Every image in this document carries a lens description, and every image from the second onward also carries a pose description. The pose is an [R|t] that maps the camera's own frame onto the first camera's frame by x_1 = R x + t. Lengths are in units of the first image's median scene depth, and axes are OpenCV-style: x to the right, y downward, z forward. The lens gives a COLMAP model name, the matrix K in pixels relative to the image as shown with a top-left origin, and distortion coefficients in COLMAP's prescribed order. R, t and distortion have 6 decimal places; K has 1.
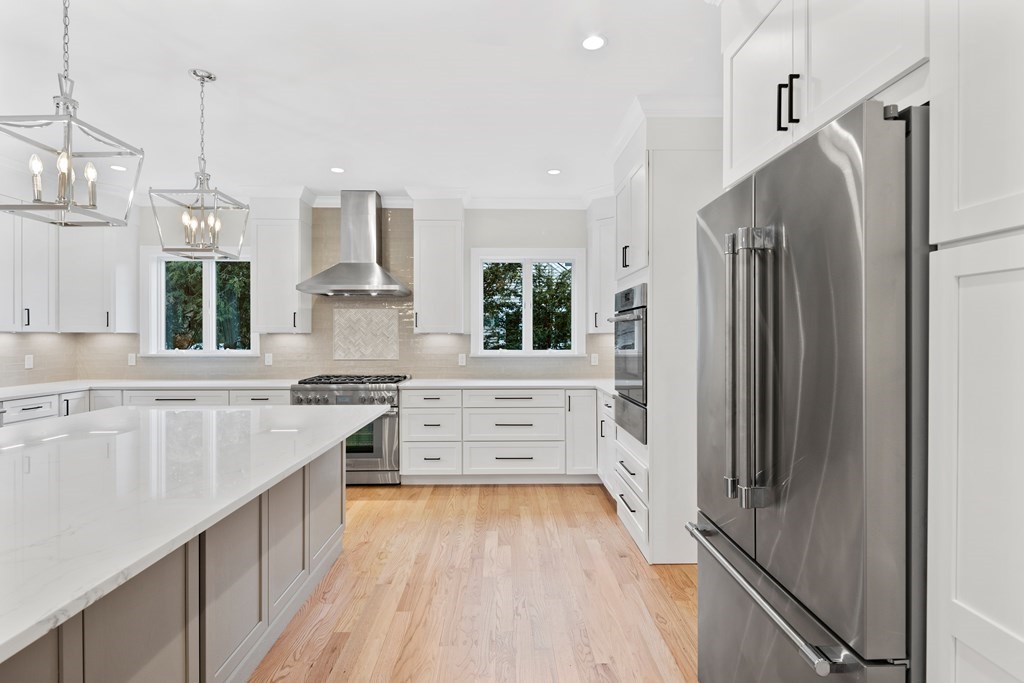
lens RADIAL K [[505.6, 0, 515.8], [0, 505.6, 337.1], [0, 0, 1]] dist [0.008211, -0.005252]
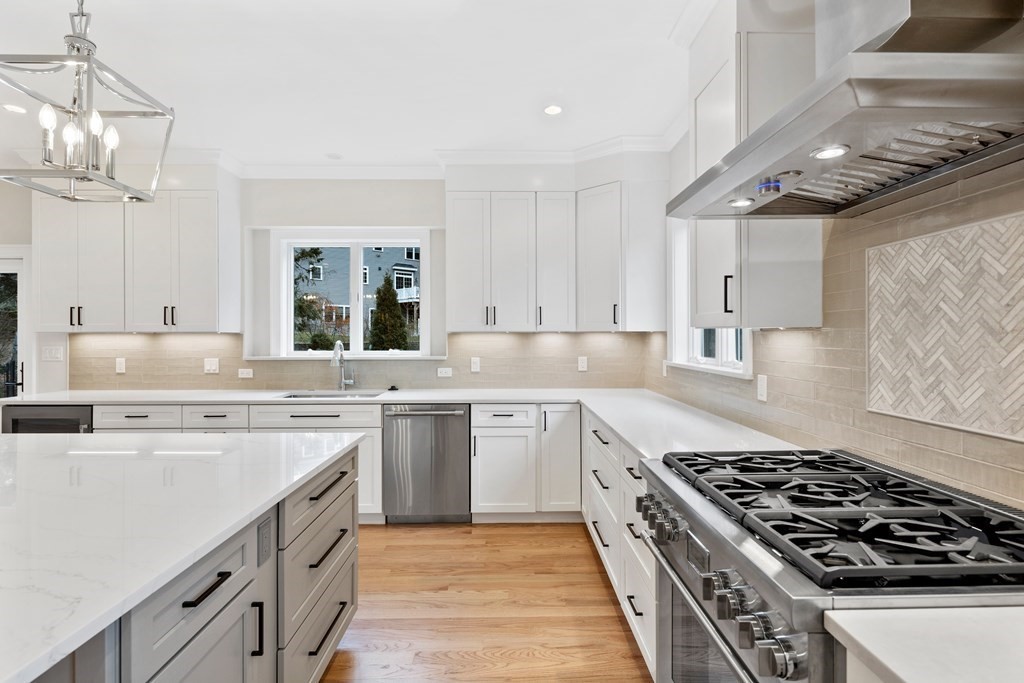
lens RADIAL K [[505.6, 0, 514.2], [0, 505.6, 342.9], [0, 0, 1]] dist [0.008211, -0.005252]
pose [[-0.011382, 0.015666, -0.999813, -0.043170], [0.000078, 0.999877, 0.015666, -0.002925], [0.999935, 0.000100, -0.011382, 0.836577]]
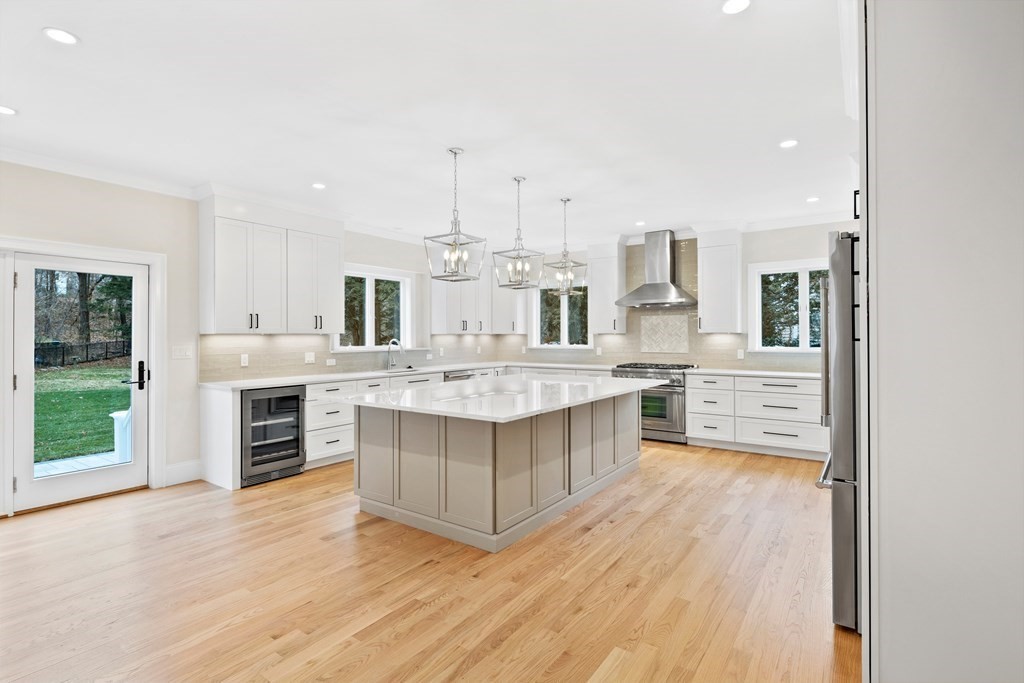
lens RADIAL K [[505.6, 0, 505.1], [0, 505.6, 336.8], [0, 0, 1]] dist [0.008211, -0.005252]
pose [[0.798912, -0.002120, -0.601444, 0.195552], [0.002734, 0.999996, 0.000106, 0.000316], [0.601442, -0.001729, 0.798915, -0.371445]]
